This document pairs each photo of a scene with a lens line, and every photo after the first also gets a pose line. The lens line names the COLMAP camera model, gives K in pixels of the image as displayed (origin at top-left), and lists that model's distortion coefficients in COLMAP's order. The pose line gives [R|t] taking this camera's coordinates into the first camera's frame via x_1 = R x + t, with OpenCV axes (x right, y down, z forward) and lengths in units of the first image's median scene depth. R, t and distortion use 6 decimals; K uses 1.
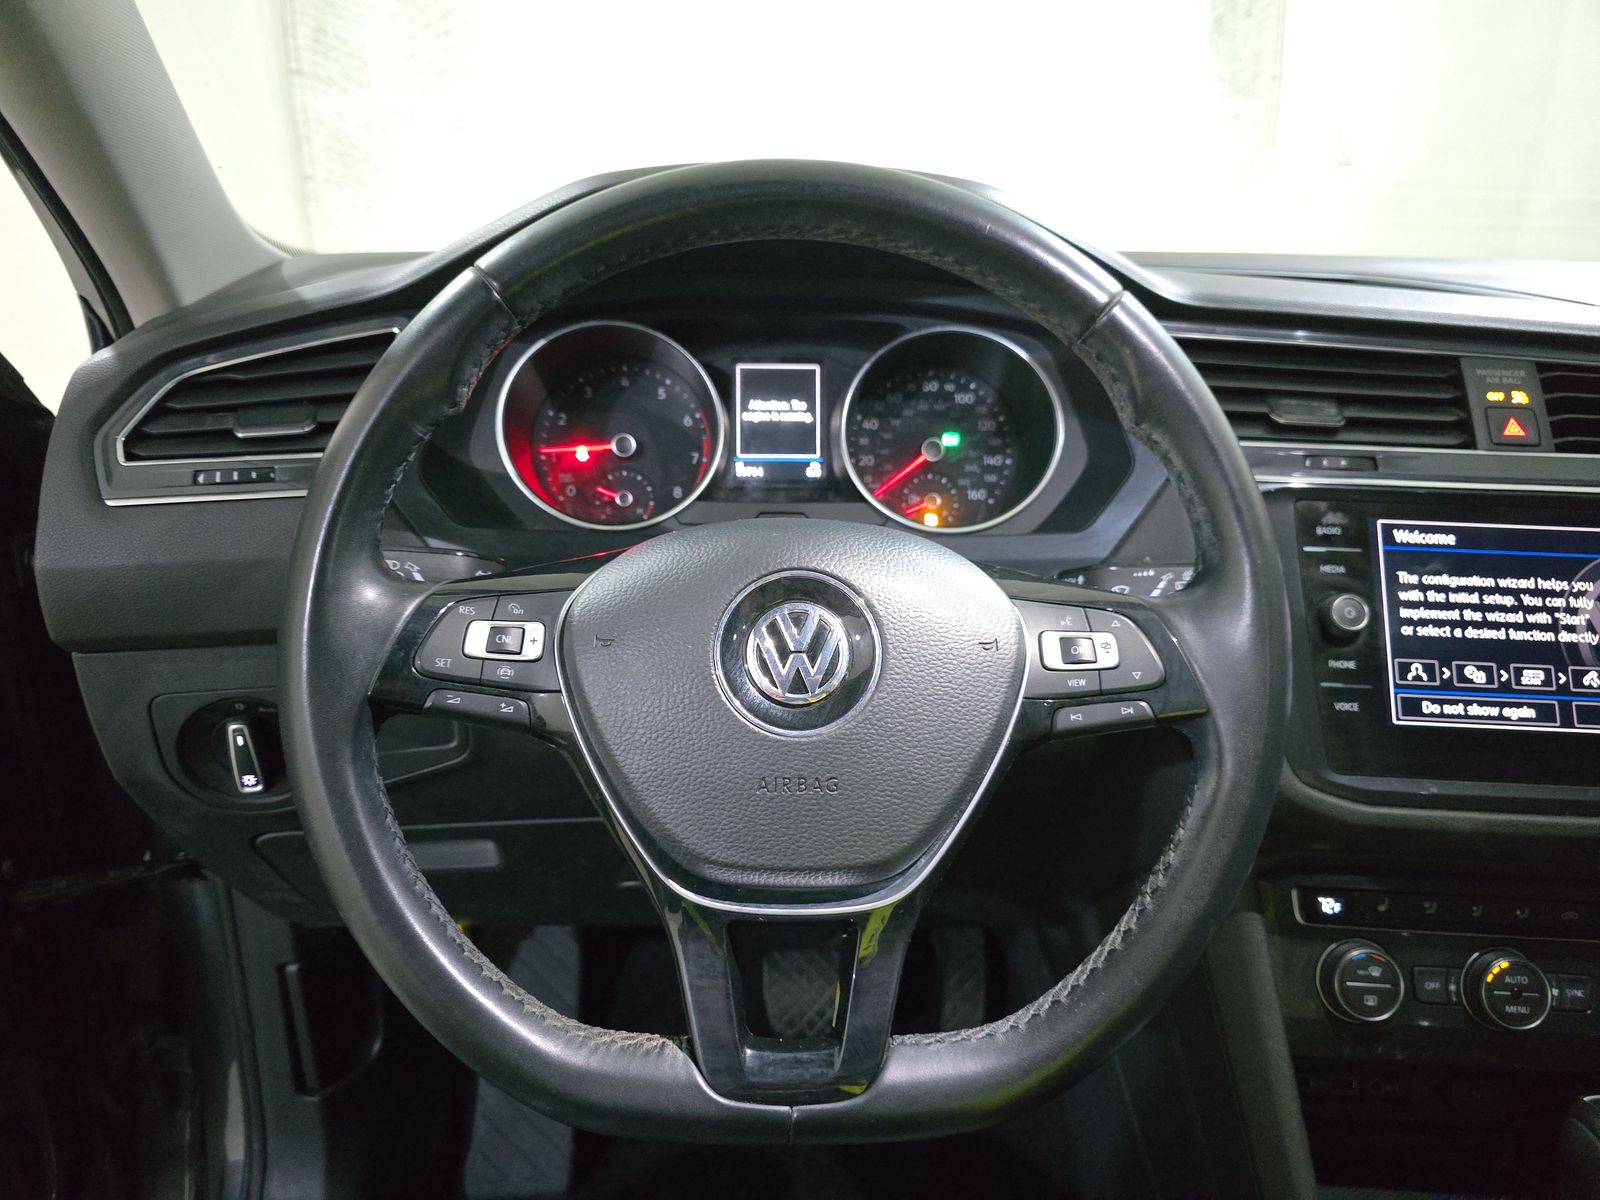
lens RADIAL K [[1081.2, 0, 794.1], [0, 1081.2, 600.6], [0, 0, 1]] dist [0.039876, -0.035084]
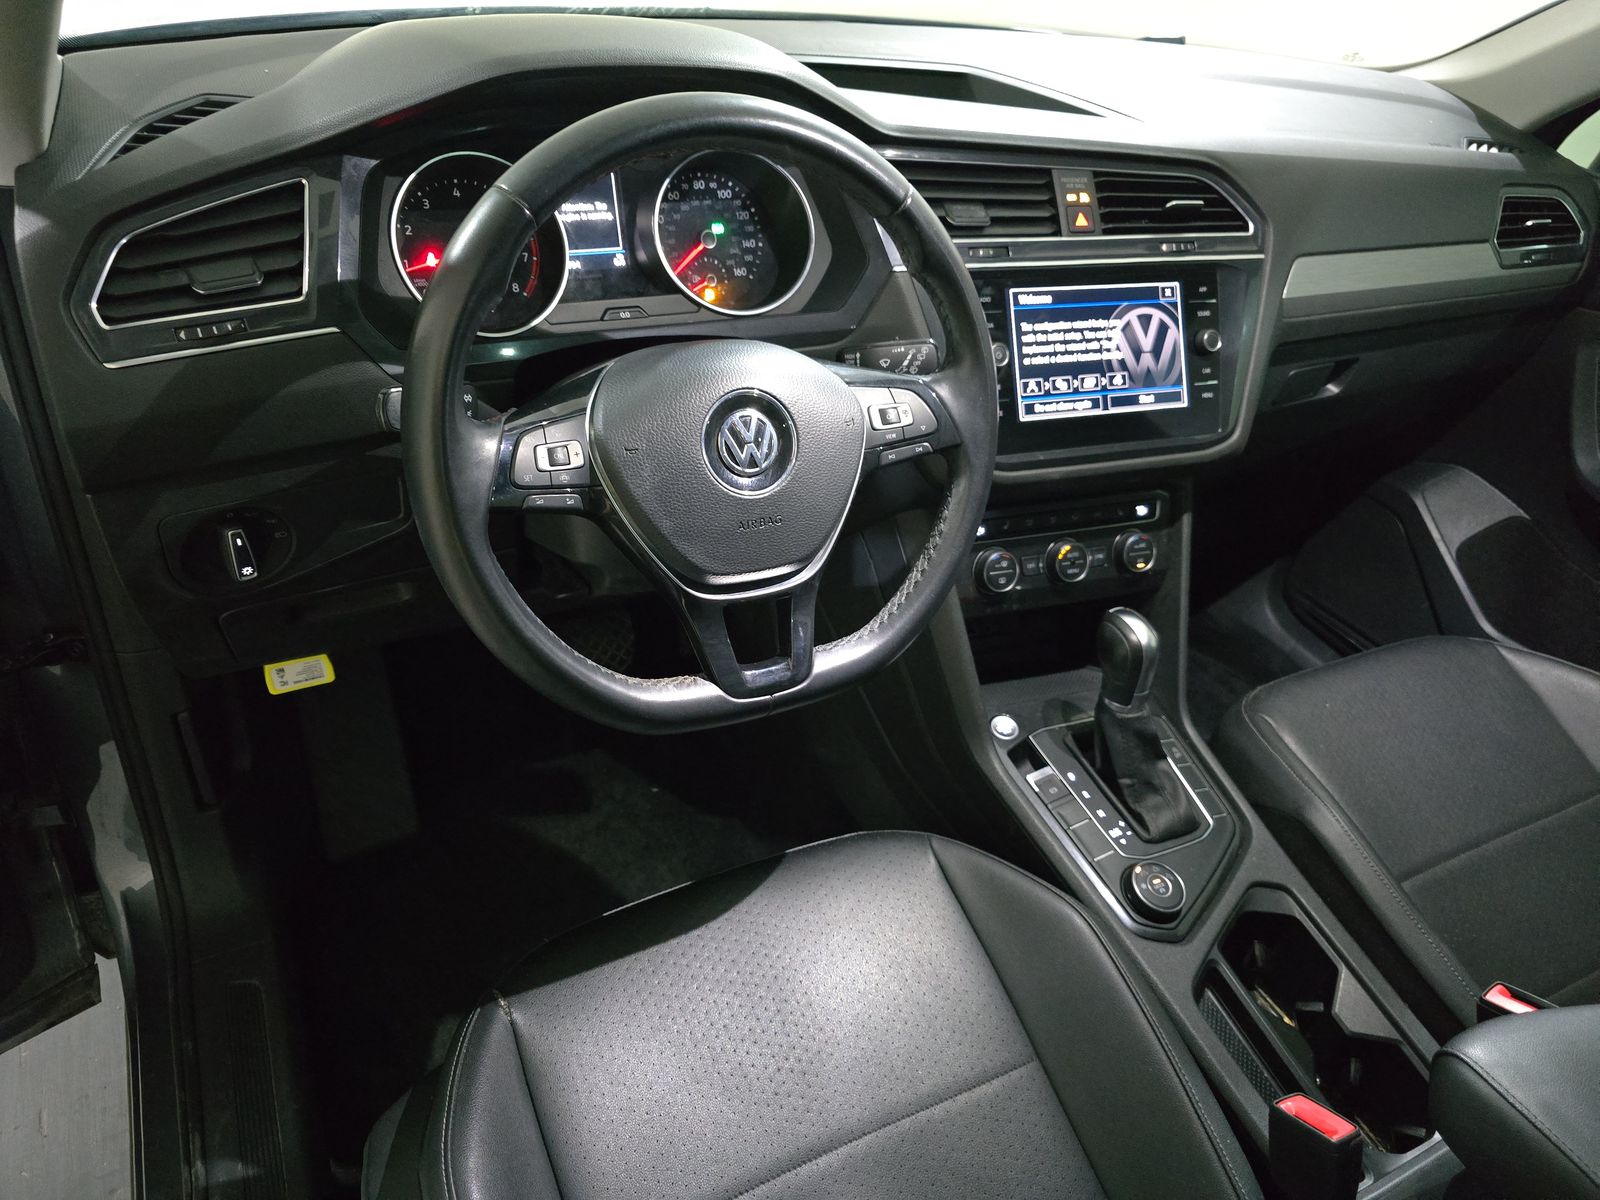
lens RADIAL K [[1081.2, 0, 789.6], [0, 1081.2, 597.1], [0, 0, 1]] dist [0.039876, -0.035084]
pose [[0.914726, -0.180042, 0.361747, -0.407310], [0.058757, 0.944999, 0.321753, -0.180128], [-0.399779, -0.273061, 0.874994, -0.367438]]
